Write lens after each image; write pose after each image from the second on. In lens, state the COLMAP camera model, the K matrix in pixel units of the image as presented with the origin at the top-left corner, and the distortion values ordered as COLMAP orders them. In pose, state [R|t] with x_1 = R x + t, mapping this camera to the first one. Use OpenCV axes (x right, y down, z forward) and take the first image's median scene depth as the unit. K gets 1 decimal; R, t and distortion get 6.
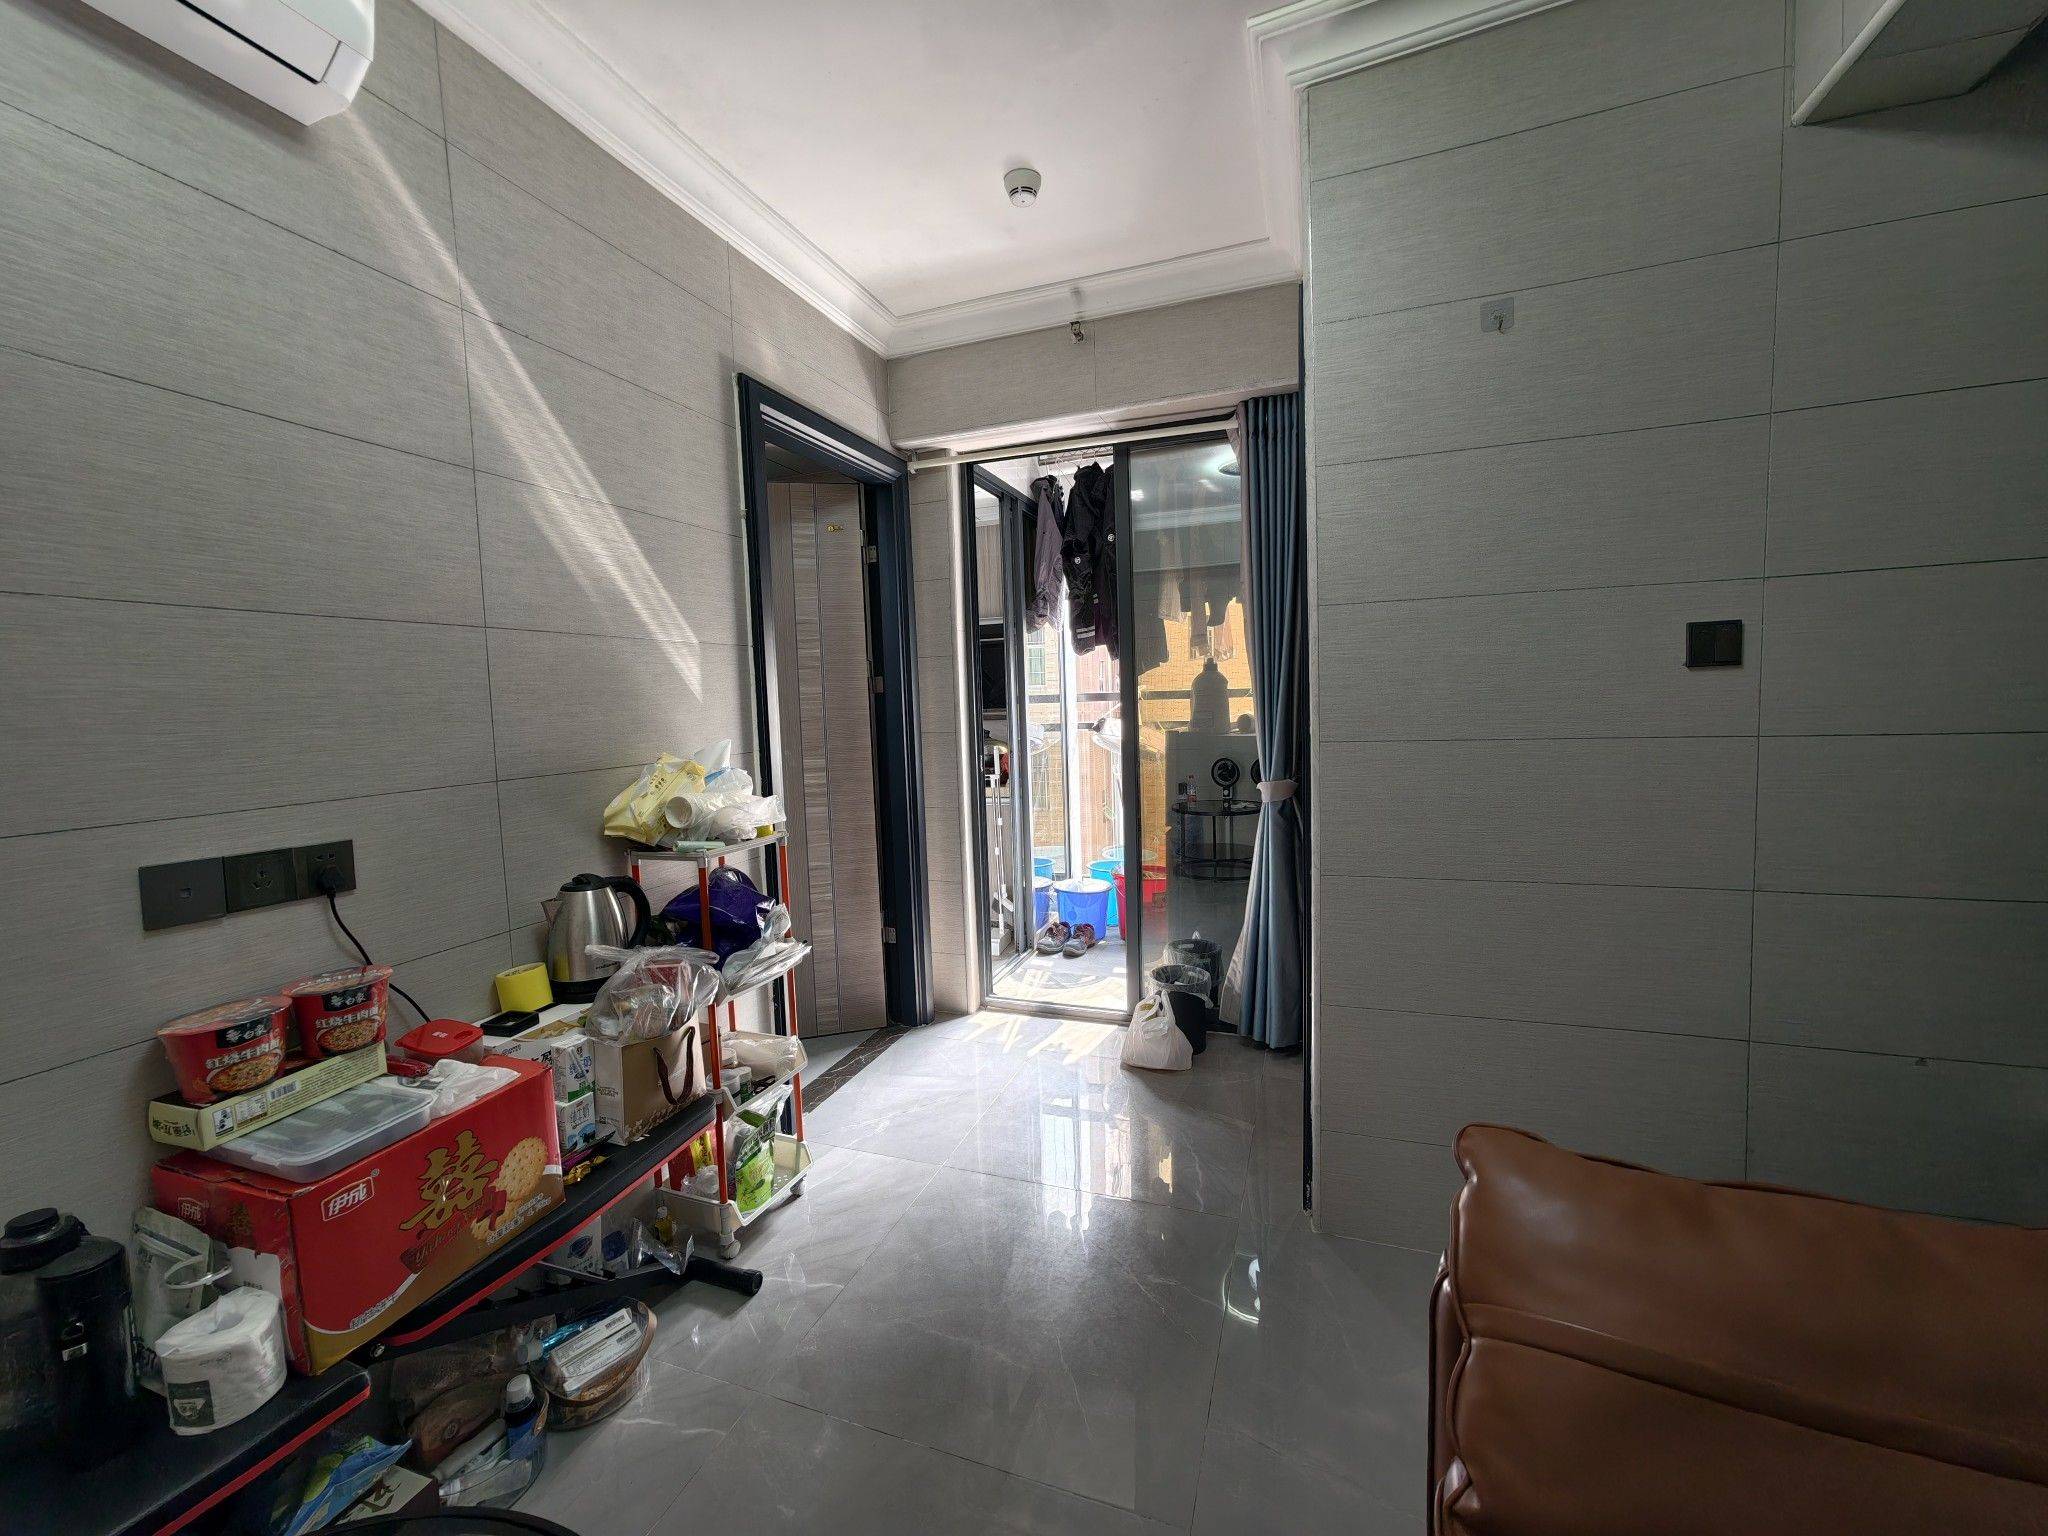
lens RADIAL K [[817.4, 0, 1024.0], [0, 817.4, 768.0], [0, 0, 1]] dist [-0.000338, 0.000019]
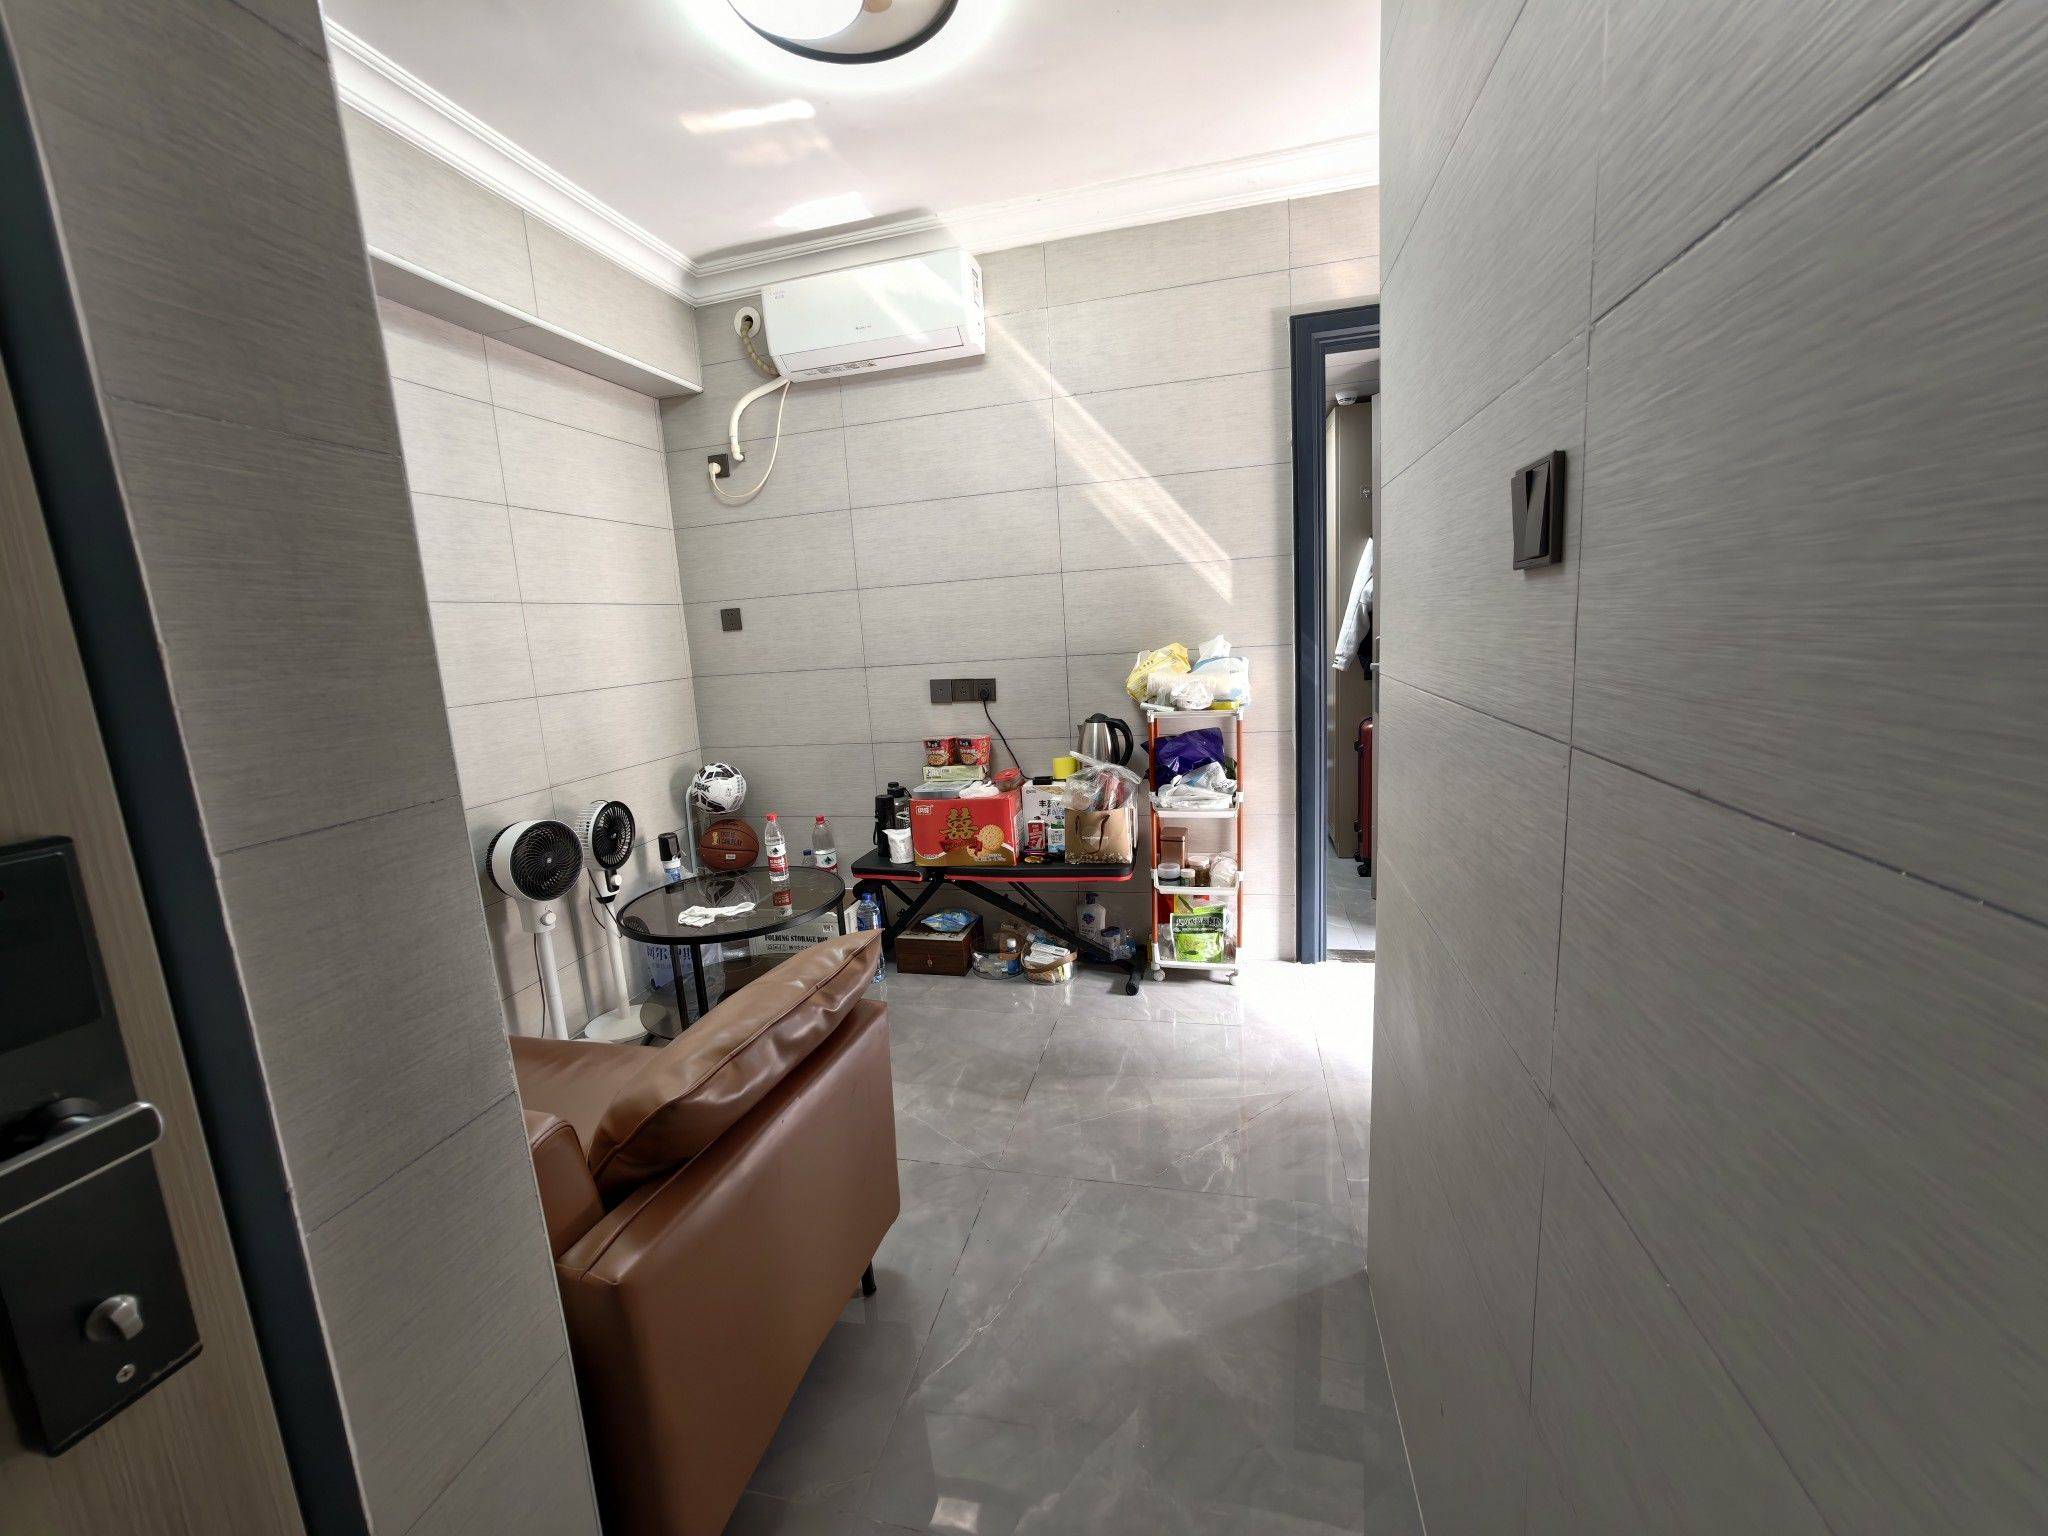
lens RADIAL K [[817.4, 0, 1024.0], [0, 817.4, 768.0], [0, 0, 1]] dist [-0.000338, 0.000019]
pose [[0.139470, 0.194182, -0.971000, 1.170191], [-0.029164, 0.980964, 0.191986, -0.086366], [0.989797, 0.001542, 0.142479, 0.622082]]
